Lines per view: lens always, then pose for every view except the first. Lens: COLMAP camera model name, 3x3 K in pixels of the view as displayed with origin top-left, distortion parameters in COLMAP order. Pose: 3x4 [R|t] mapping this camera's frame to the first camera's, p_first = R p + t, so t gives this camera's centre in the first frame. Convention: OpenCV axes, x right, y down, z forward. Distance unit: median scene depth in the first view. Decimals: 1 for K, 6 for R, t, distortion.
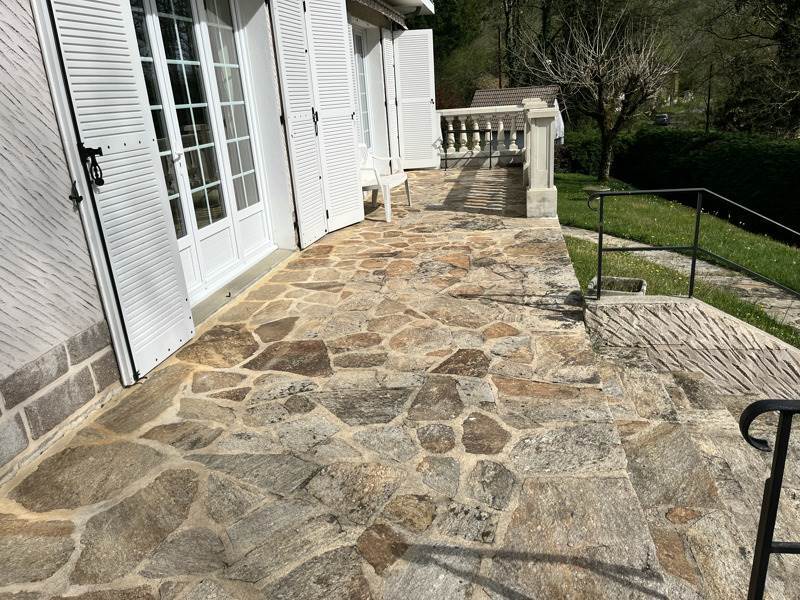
lens RADIAL K [[606.6, 0, 403.9], [0, 606.6, 298.7], [0, 0, 1]] dist [0.040220, -0.033944]
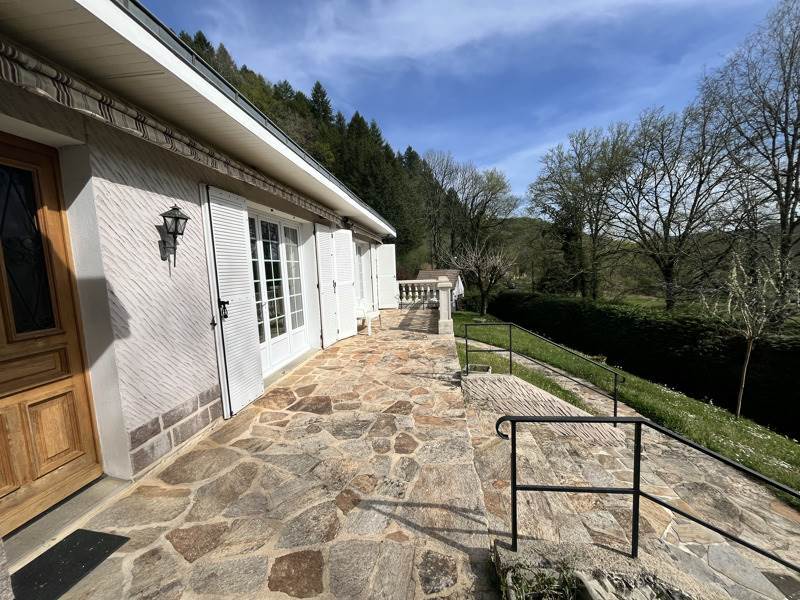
lens RADIAL K [[323.2, 0, 399.4], [0, 323.2, 299.4], [0, 0, 1]] dist [-0.002498, -0.000049]
pose [[0.998807, 0.017134, 0.045724, 0.040497], [-0.006022, 0.972492, -0.232860, 0.006634], [-0.048456, 0.232307, 0.971435, -0.102207]]
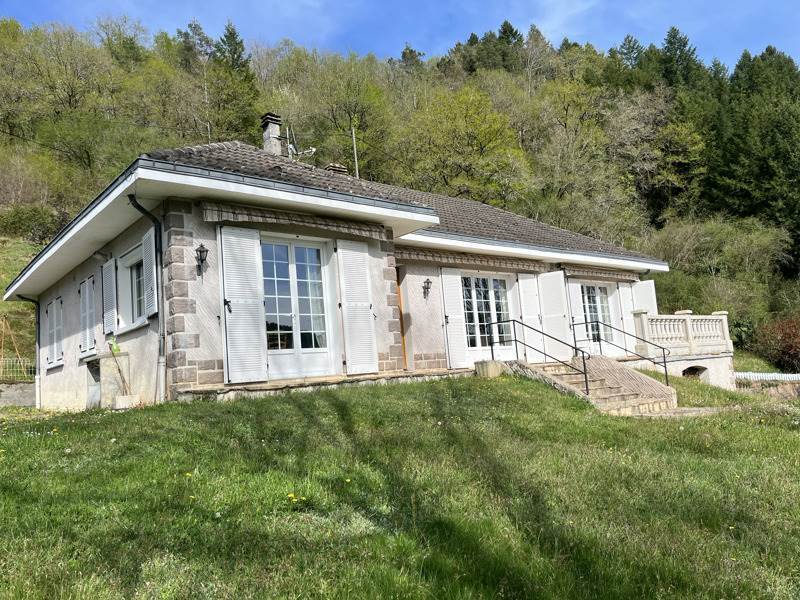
lens RADIAL K [[606.6, 0, 400.2], [0, 606.6, 300.7], [0, 0, 1]] dist [0.040220, -0.033944]
pose [[0.766805, -0.078658, -0.637043, 1.756422], [-0.178196, 0.927365, -0.328999, 0.994714], [0.616650, 0.365796, 0.697091, -2.026783]]
